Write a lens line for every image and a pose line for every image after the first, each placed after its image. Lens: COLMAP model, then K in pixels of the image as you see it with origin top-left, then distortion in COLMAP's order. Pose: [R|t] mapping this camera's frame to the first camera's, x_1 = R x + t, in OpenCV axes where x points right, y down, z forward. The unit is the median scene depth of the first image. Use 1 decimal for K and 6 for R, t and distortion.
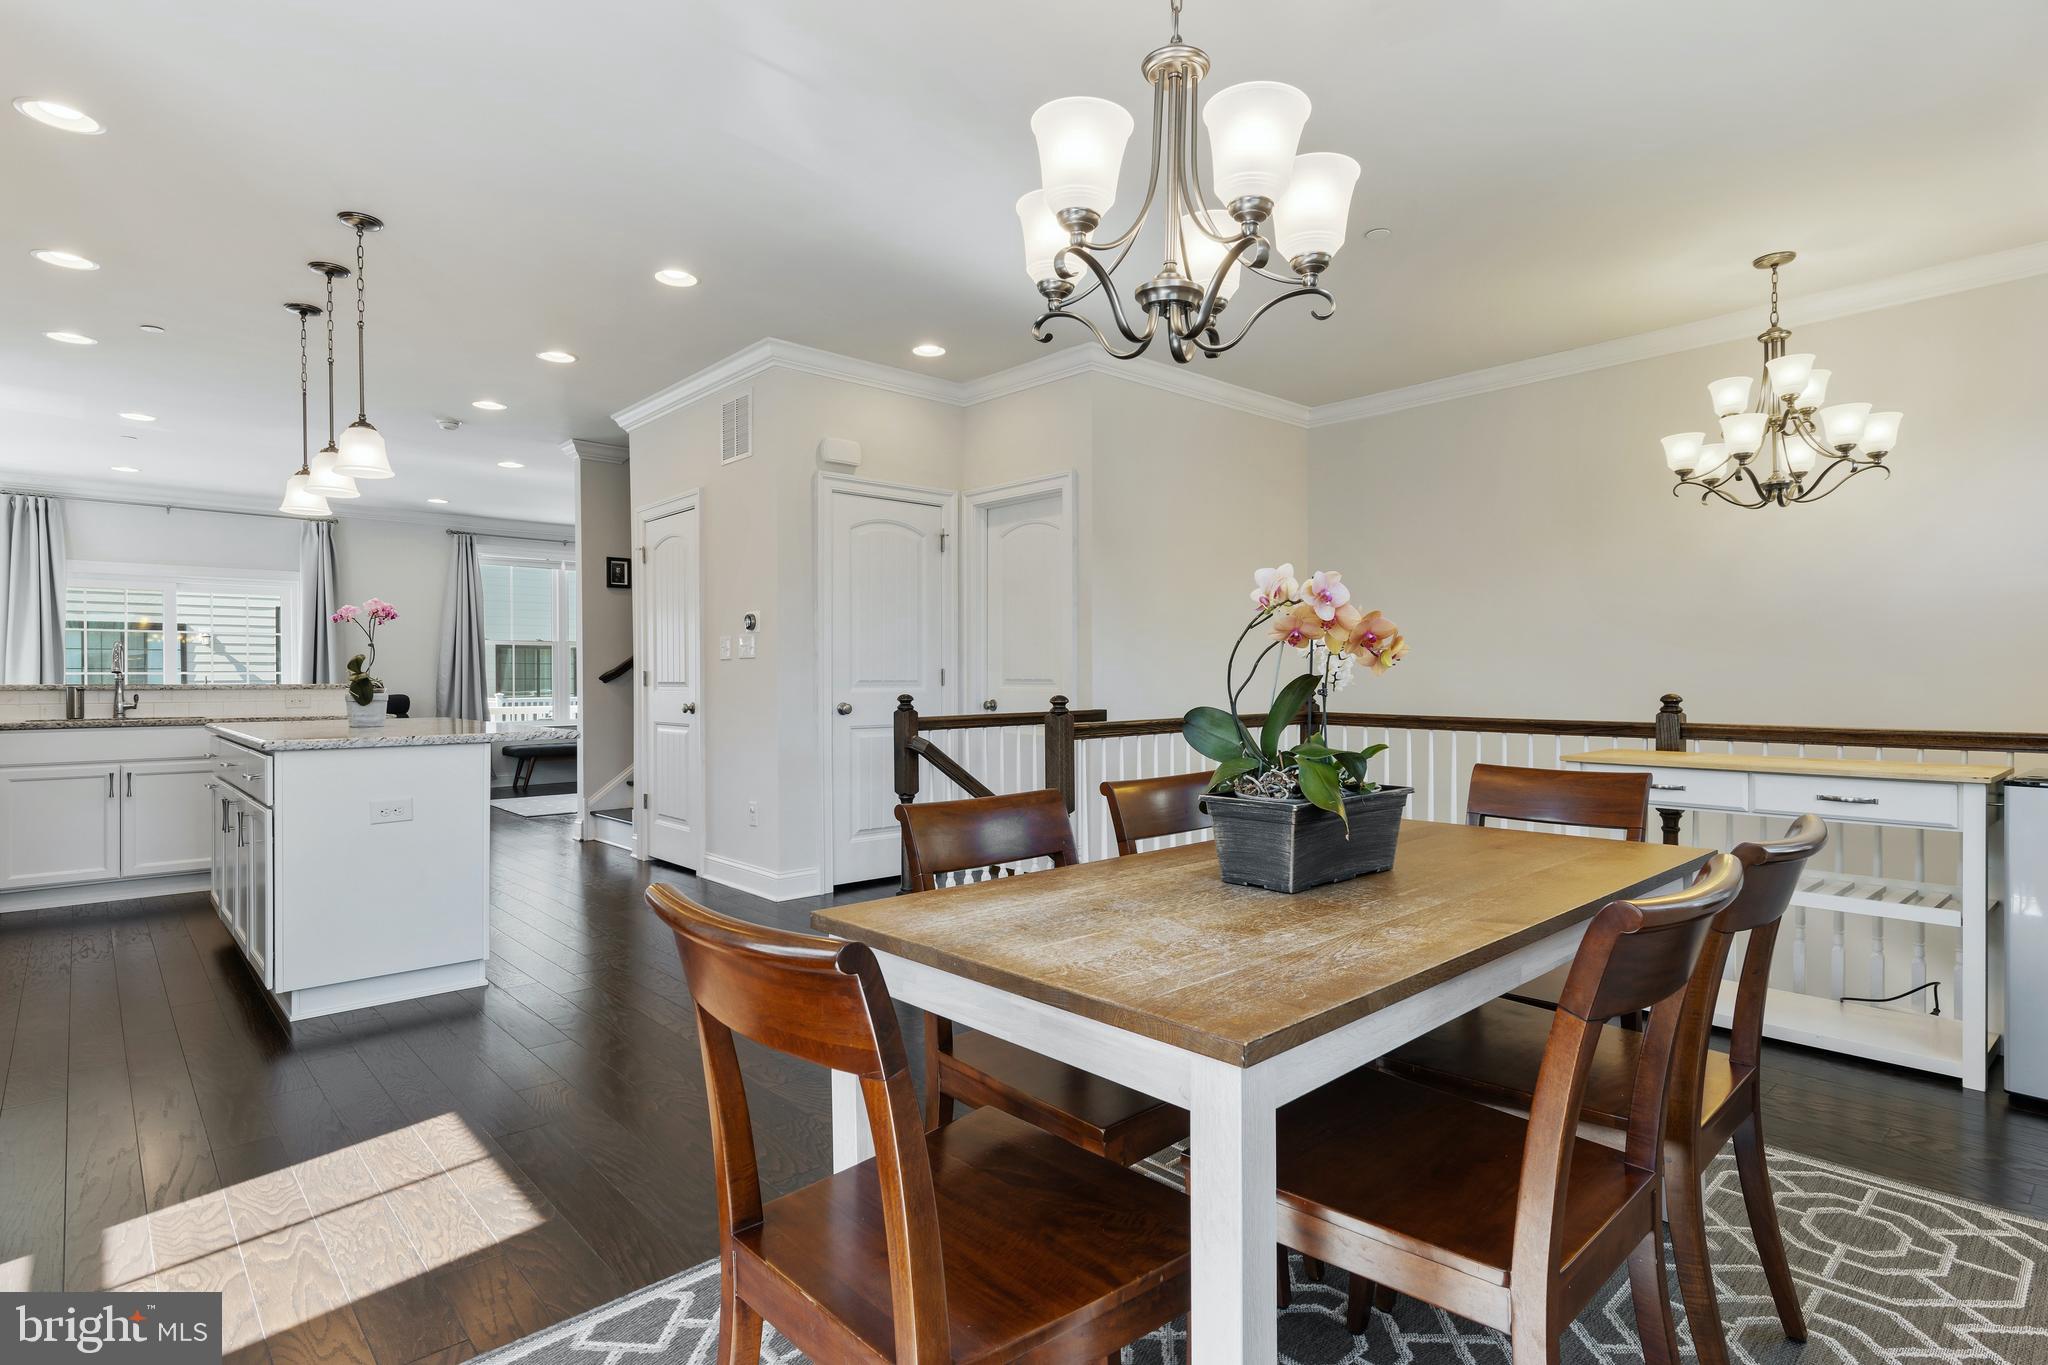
lens RADIAL K [[1043.5, 0, 1038.4], [0, 1043.5, 682.9], [0, 0, 1]] dist [0.020885, 0.001162]
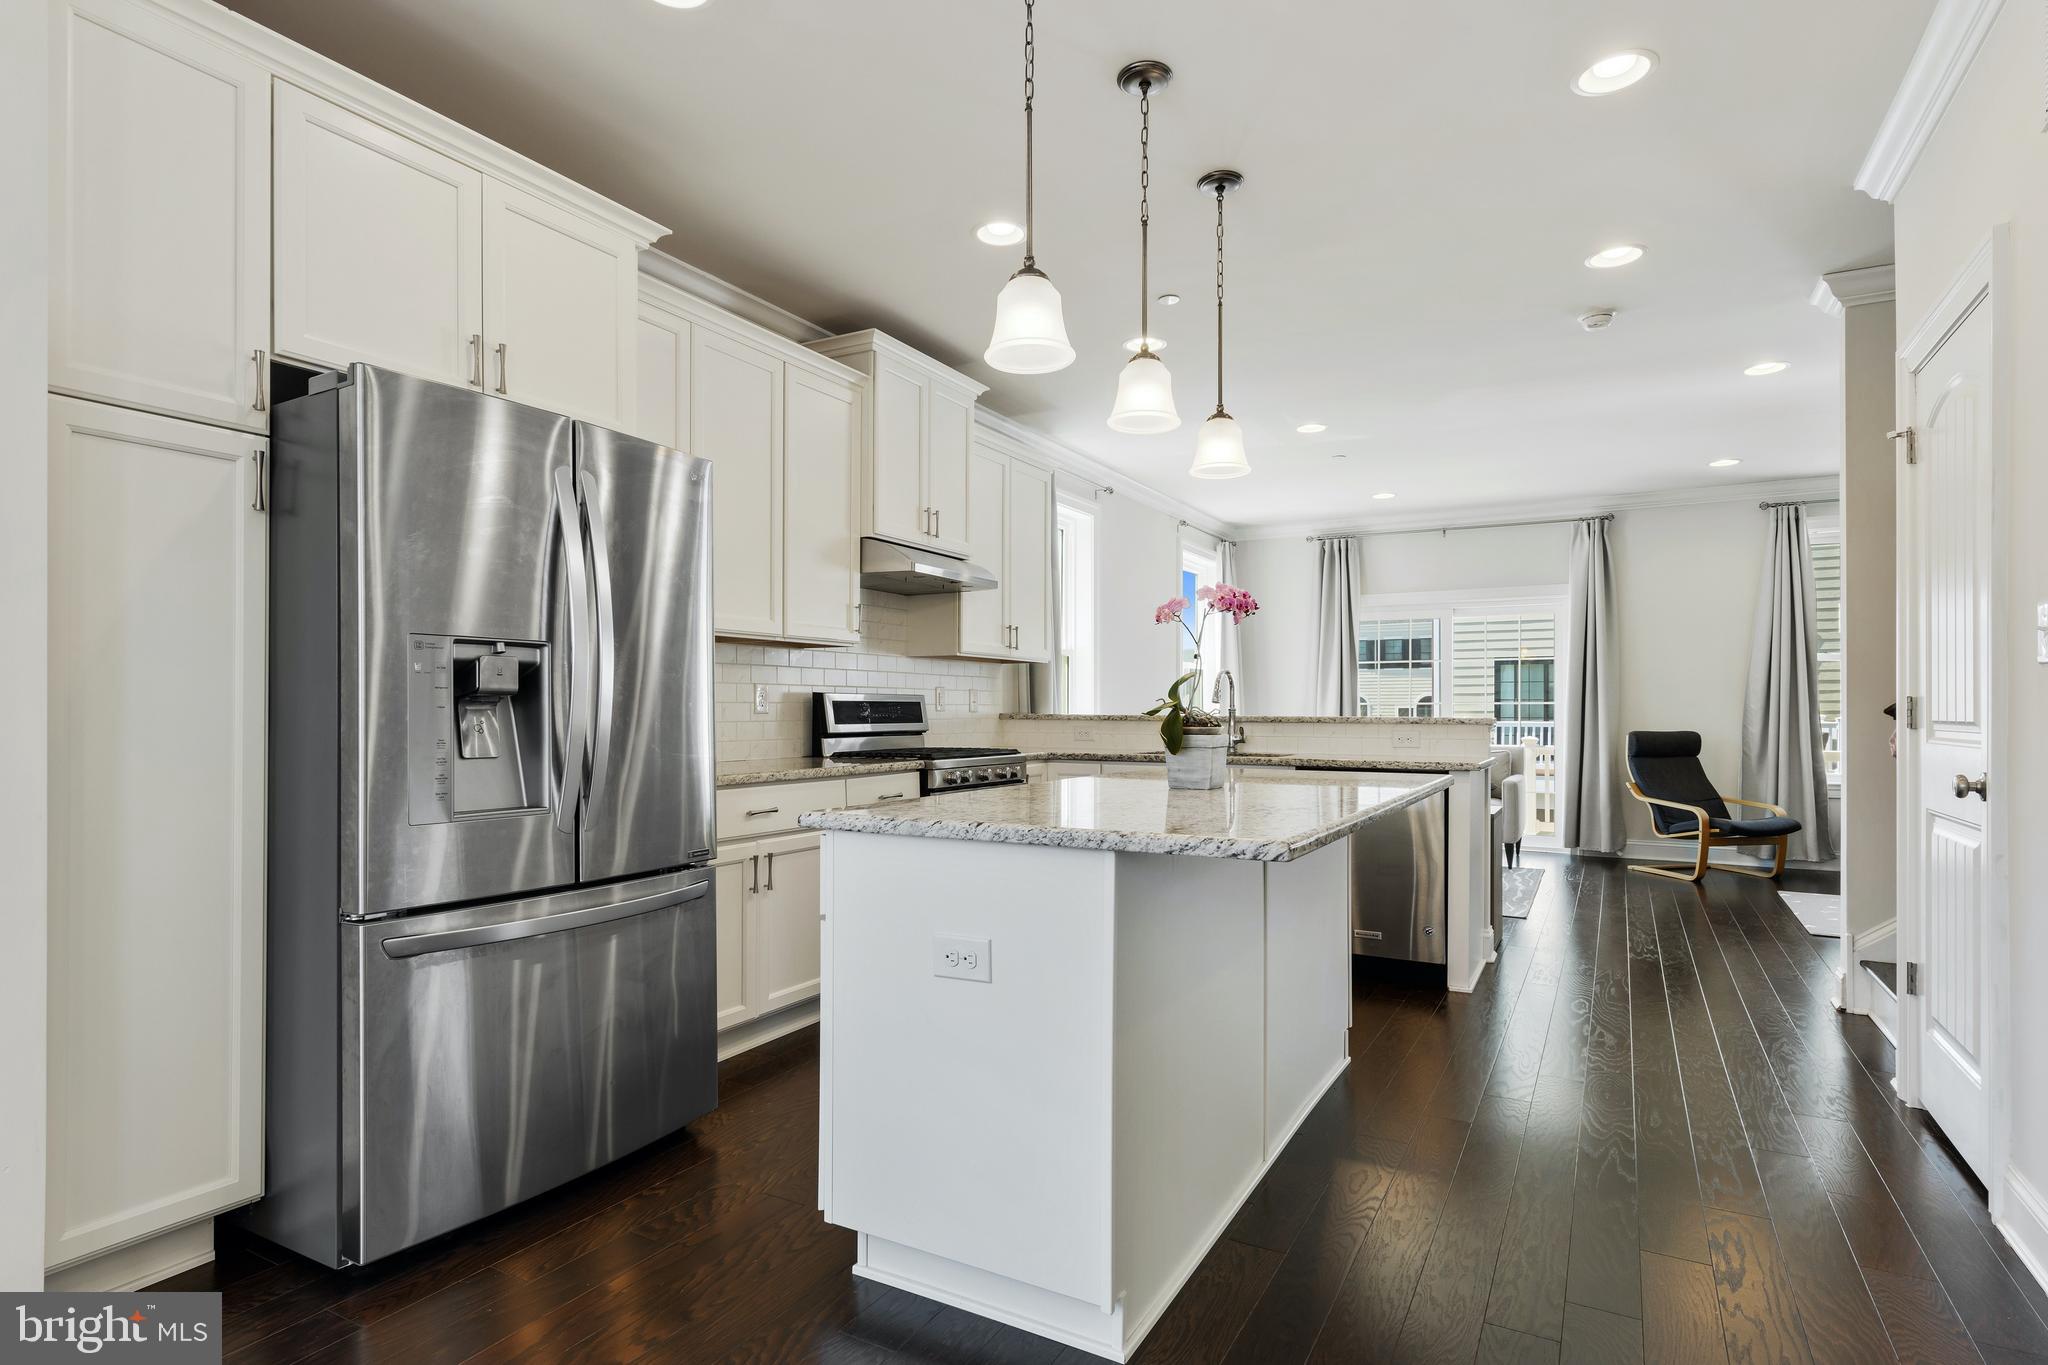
lens RADIAL K [[1043.5, 0, 1051.3], [0, 1043.5, 705.4], [0, 0, 1]] dist [0.020885, 0.001162]
pose [[0.320590, -0.001594, -0.947217, -0.066530], [-0.005809, 0.999976, -0.003649, -0.003909], [0.947200, 0.006672, 0.320573, 0.603550]]
